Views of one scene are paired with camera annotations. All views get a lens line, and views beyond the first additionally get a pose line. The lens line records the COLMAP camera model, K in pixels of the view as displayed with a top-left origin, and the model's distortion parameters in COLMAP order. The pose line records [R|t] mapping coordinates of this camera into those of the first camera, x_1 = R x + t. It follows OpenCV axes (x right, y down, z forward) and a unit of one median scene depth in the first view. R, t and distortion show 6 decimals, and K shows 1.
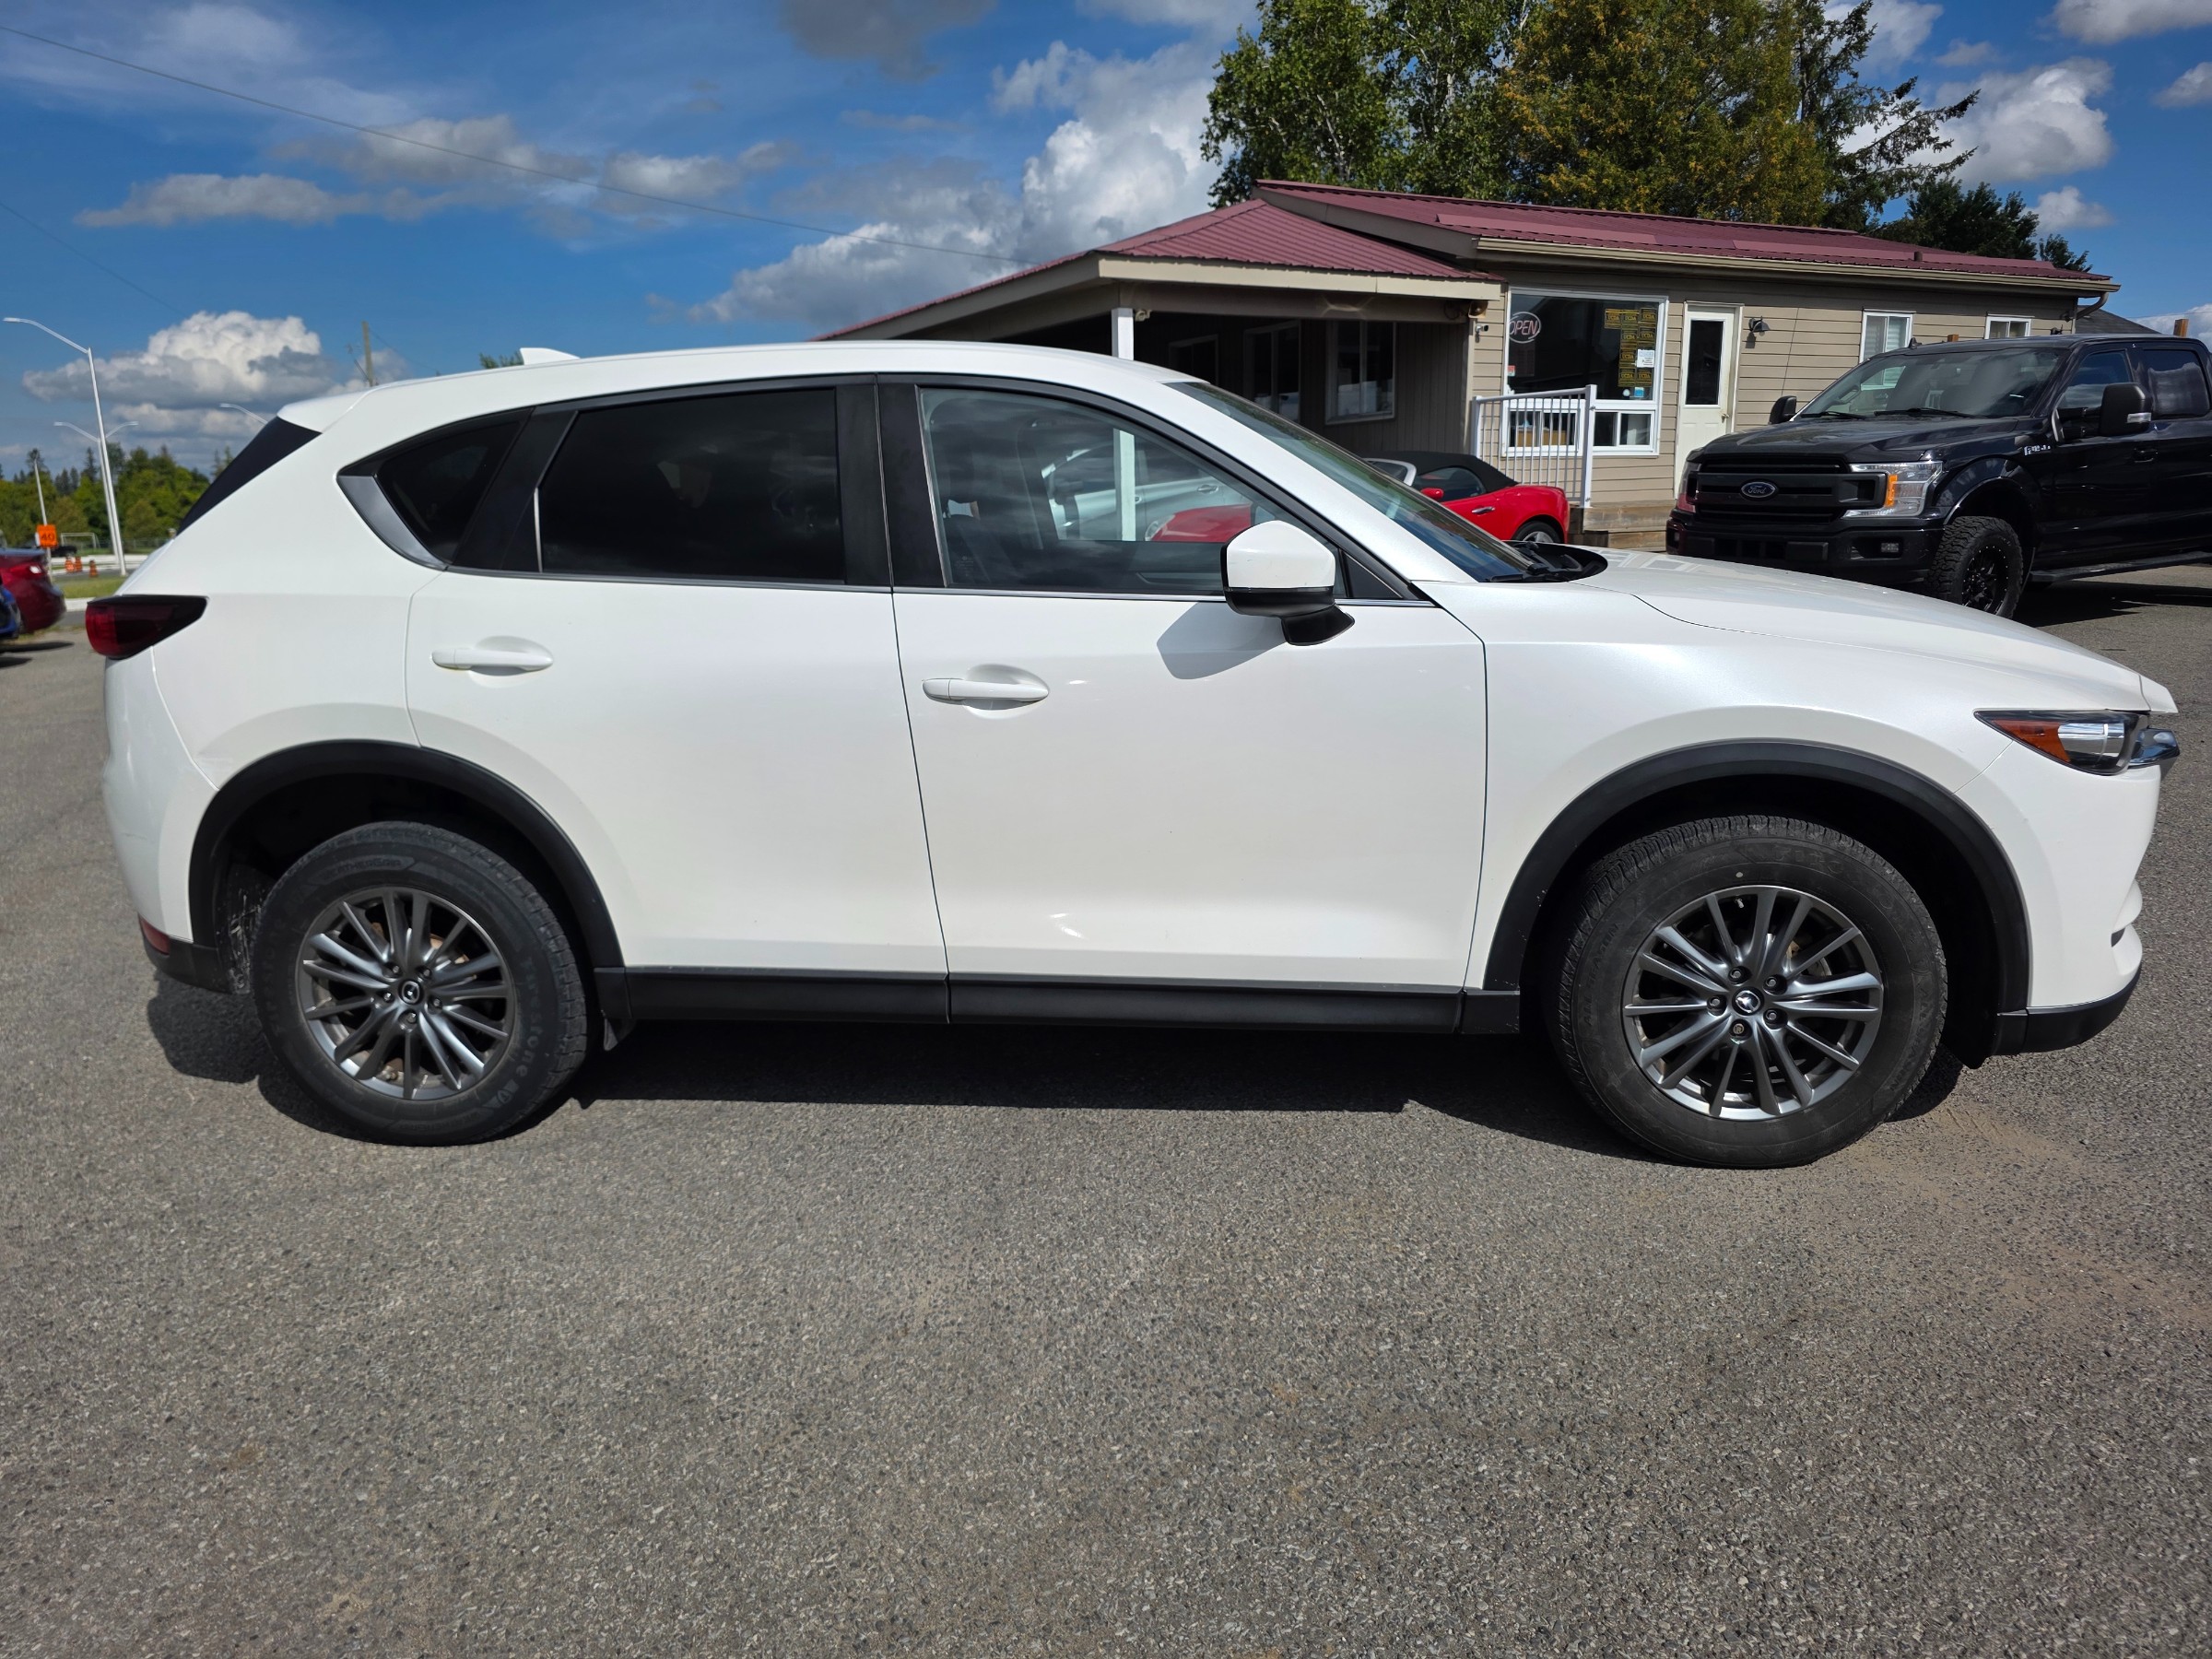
lens RADIAL K [[1519.0, 0, 1106.0], [0, 1519.0, 829.5], [0, 0, 1]] dist [0.000279, -0.005664]
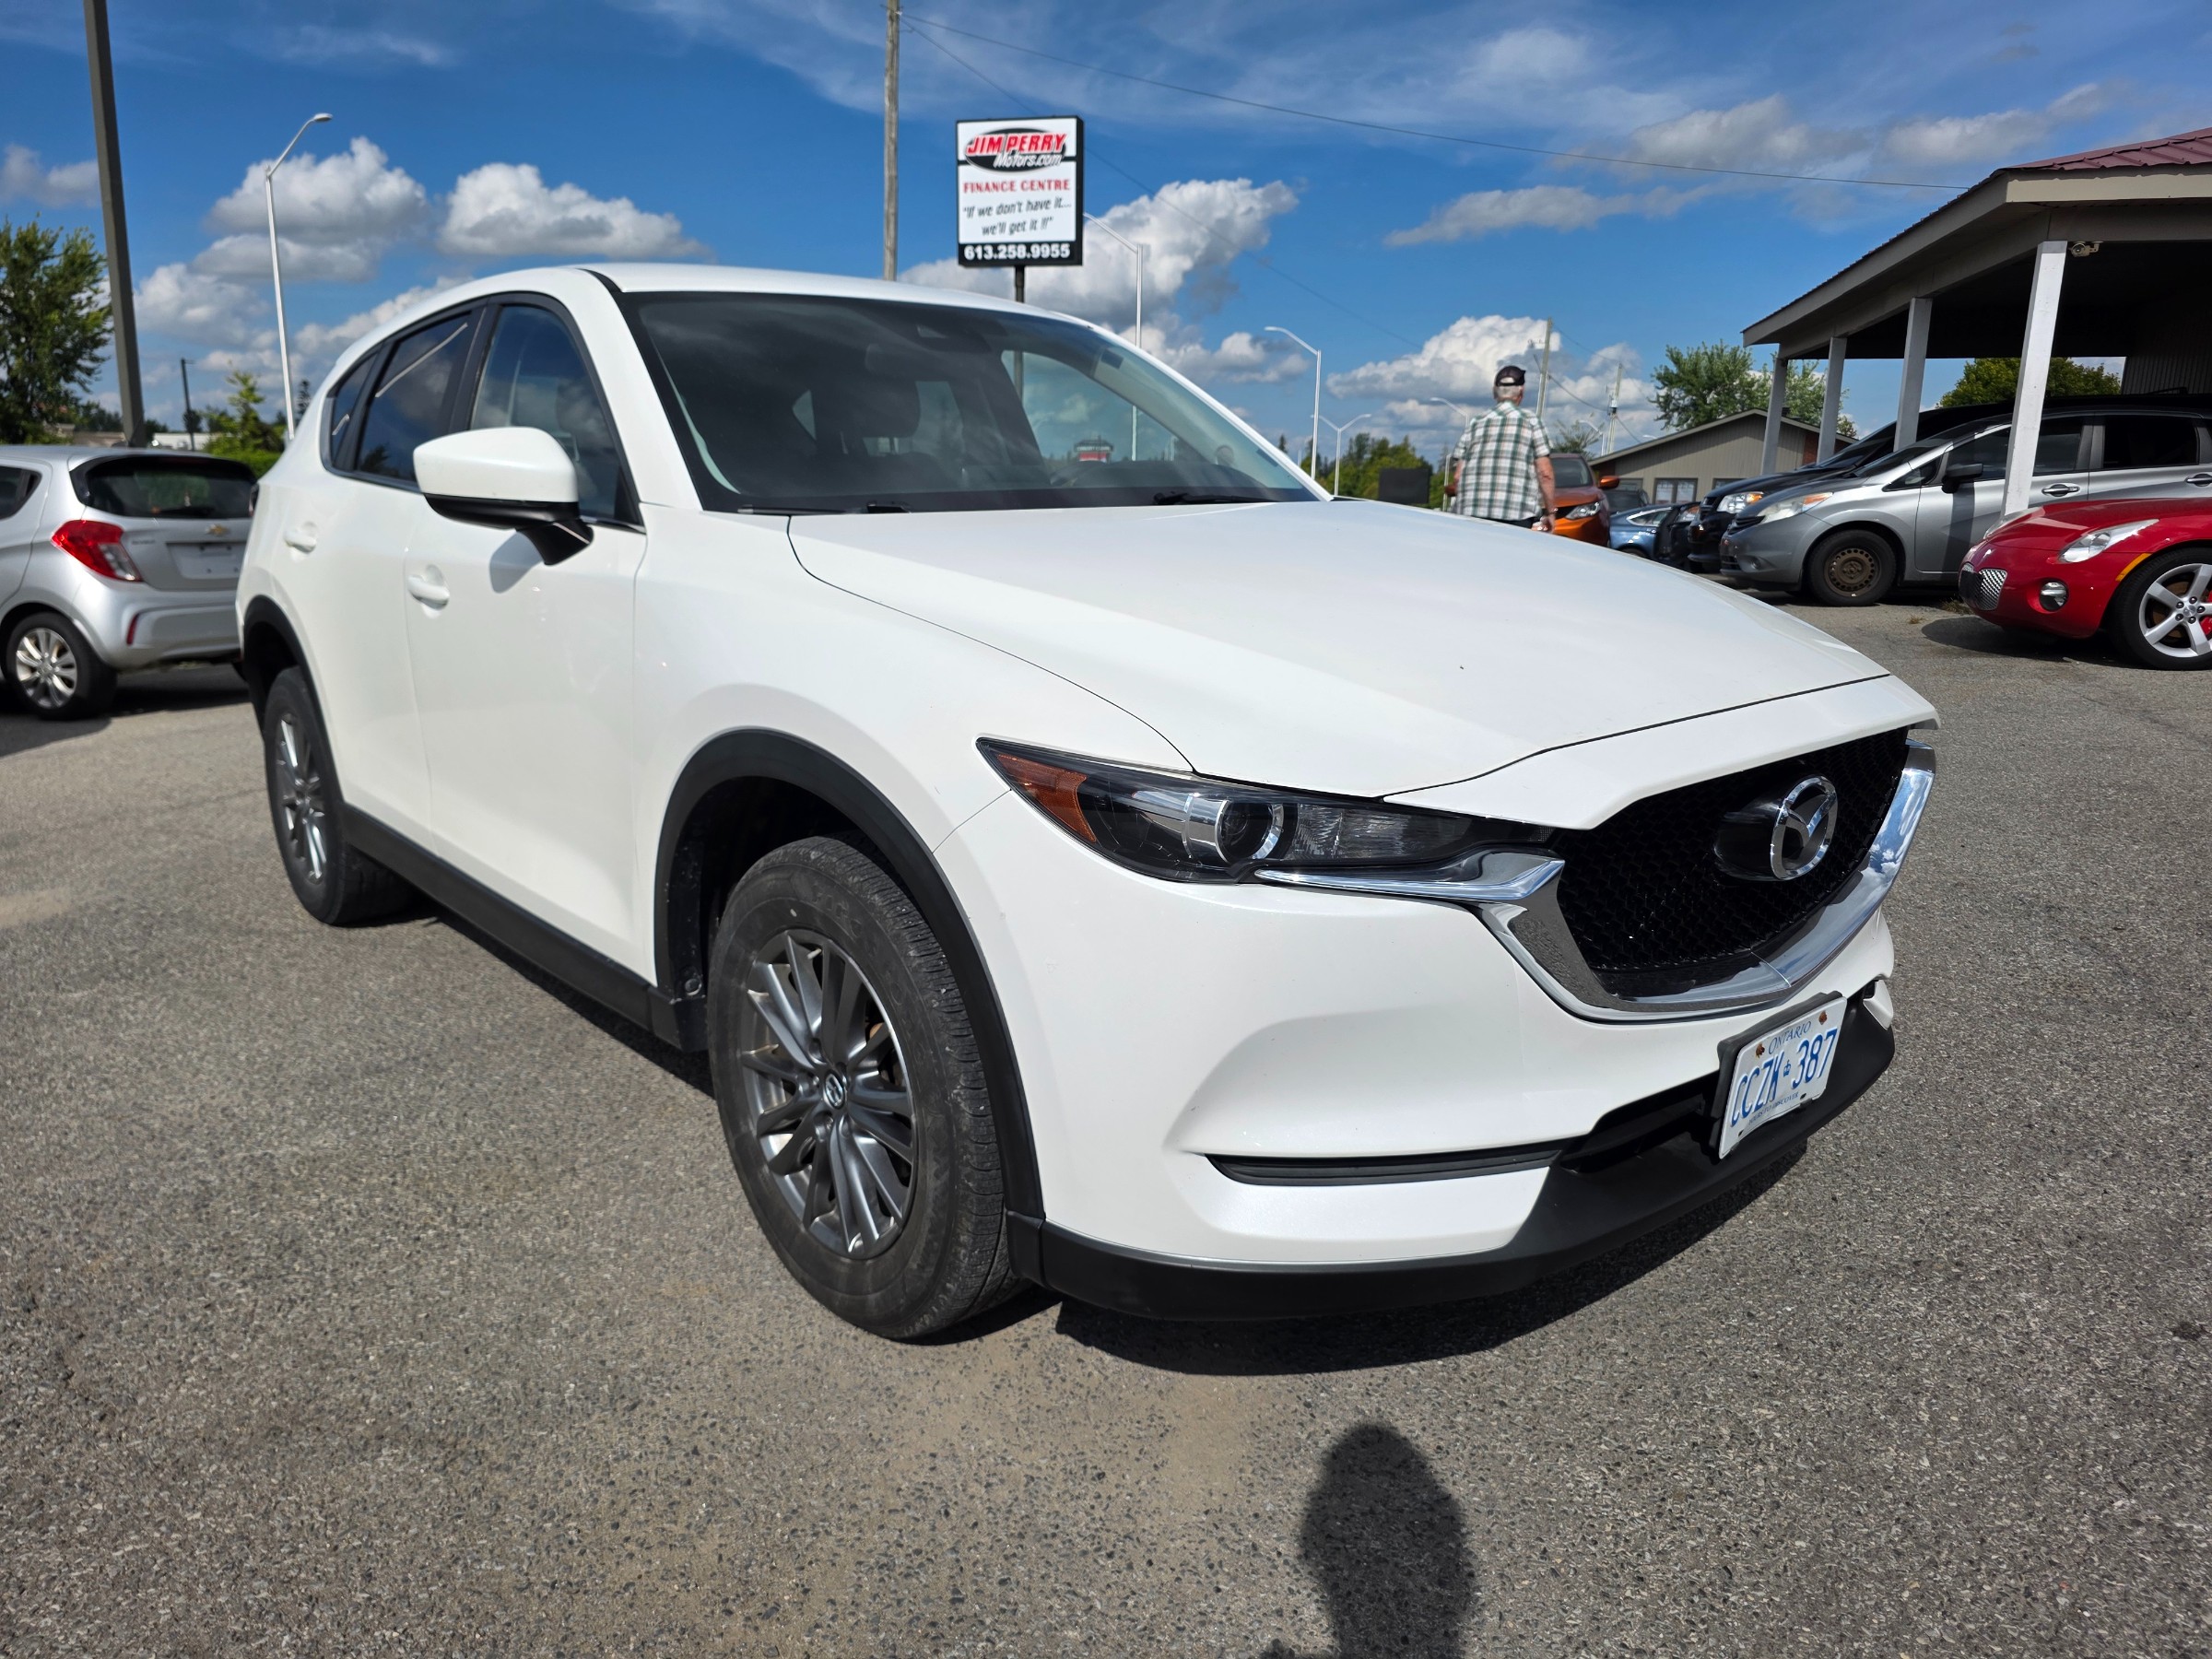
lens RADIAL K [[1467.4, 0, 1077.4], [0, 1467.4, 827.6], [0, 0, 1]] dist [0.087610, -0.053131]
pose [[0.724474, 0.190289, -0.662516, 0.121476], [-0.185638, 0.979491, 0.078332, -0.011400], [0.663835, 0.066238, 0.744940, 0.065738]]
